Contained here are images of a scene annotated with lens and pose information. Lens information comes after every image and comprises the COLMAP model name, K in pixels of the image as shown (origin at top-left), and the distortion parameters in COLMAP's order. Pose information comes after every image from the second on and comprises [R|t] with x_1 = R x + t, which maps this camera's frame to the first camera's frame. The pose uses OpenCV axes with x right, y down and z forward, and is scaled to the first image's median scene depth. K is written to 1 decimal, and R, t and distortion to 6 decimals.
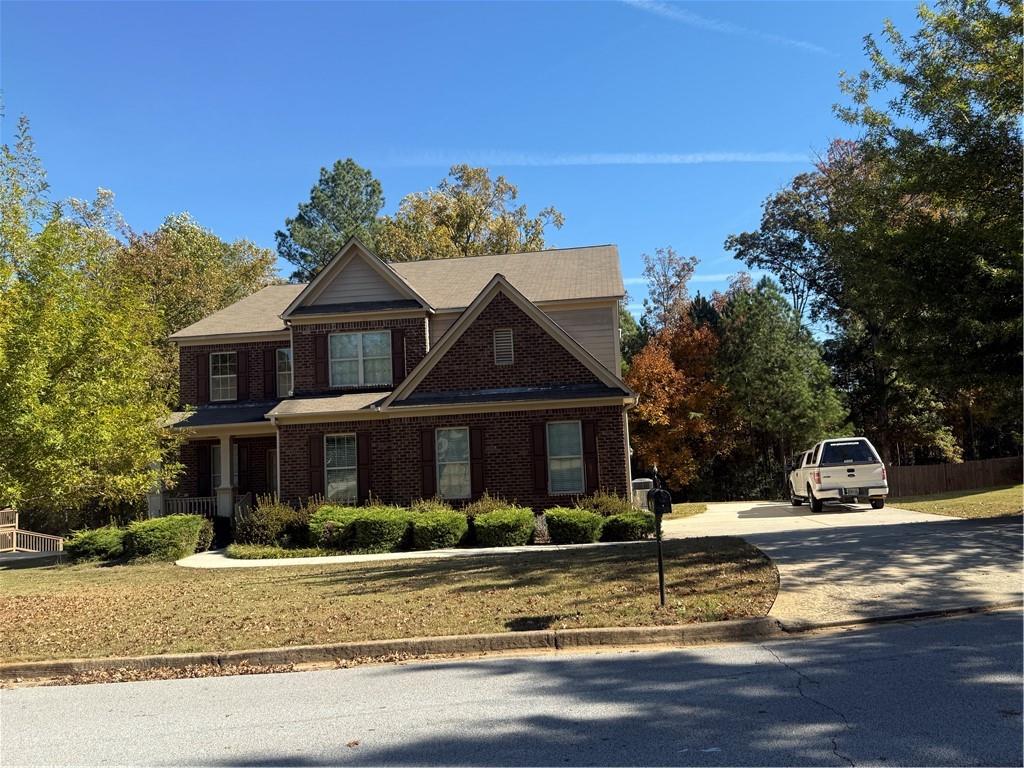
lens RADIAL K [[837.4, 0, 526.2], [0, 837.4, 380.8], [0, 0, 1]] dist [0.144834, -0.241470]
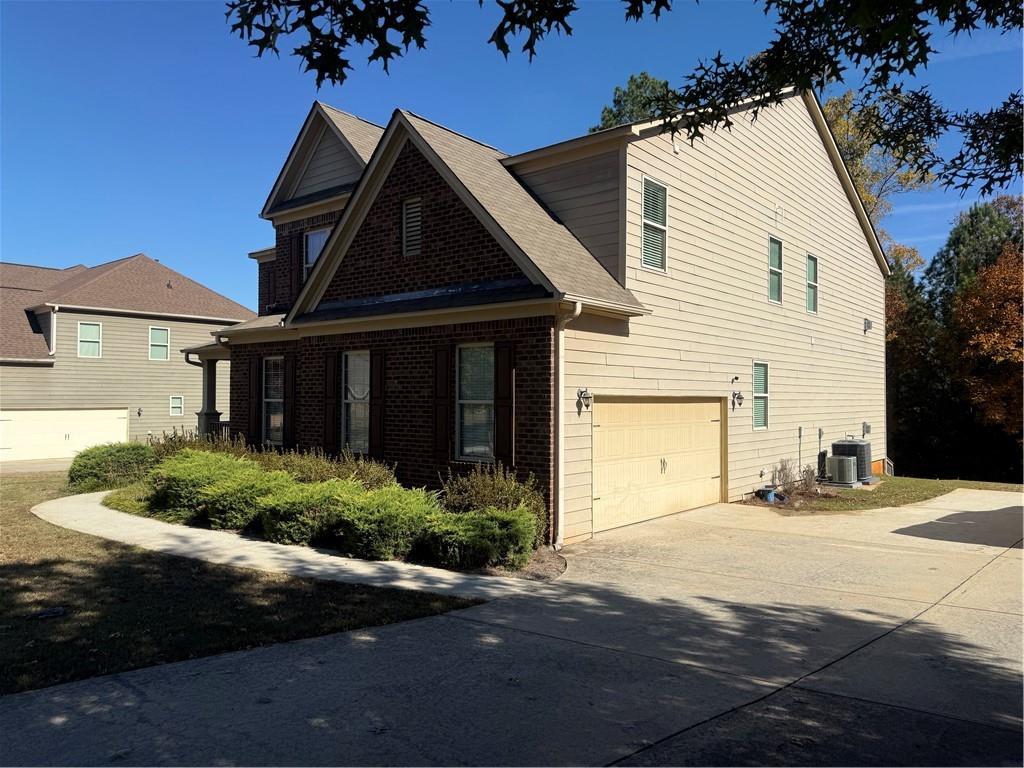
lens RADIAL K [[737.7, 0, 512.0], [0, 737.7, 384.0], [0, 0, 1]] dist [0.040144, -0.001198]
pose [[0.841442, 0.039602, -0.538894, 0.359857], [0.007586, 0.996347, 0.085064, 0.032737], [0.540293, -0.075665, 0.838068, 0.573964]]
